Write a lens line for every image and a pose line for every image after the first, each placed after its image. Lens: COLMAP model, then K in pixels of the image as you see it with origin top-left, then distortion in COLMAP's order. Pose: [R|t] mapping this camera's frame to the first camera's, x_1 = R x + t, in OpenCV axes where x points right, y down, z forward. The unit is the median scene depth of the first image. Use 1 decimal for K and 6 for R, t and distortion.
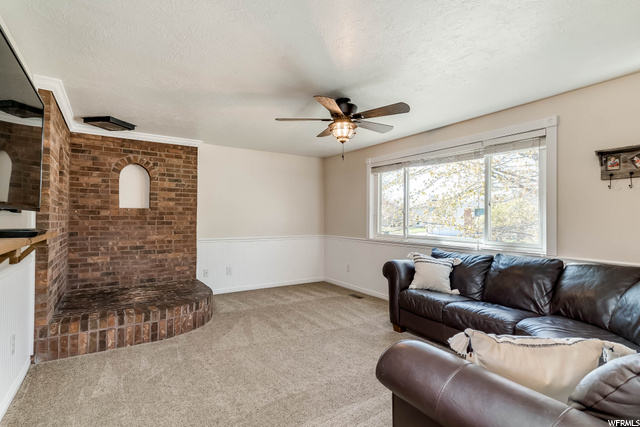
lens RADIAL K [[324.8, 0, 315.8], [0, 324.8, 212.3], [0, 0, 1]] dist [-0.027278, 0.009011]
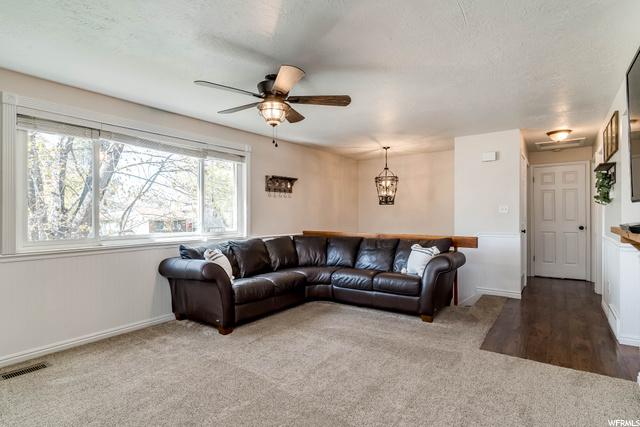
lens RADIAL K [[324.8, 0, 321.1], [0, 324.8, 214.5], [0, 0, 1]] dist [-0.027278, 0.009011]
pose [[-0.381113, 0.000565, 0.924528, -0.671448], [-0.012197, 0.999910, -0.005639, 0.026347], [-0.924448, -0.013425, -0.381072, 1.049440]]
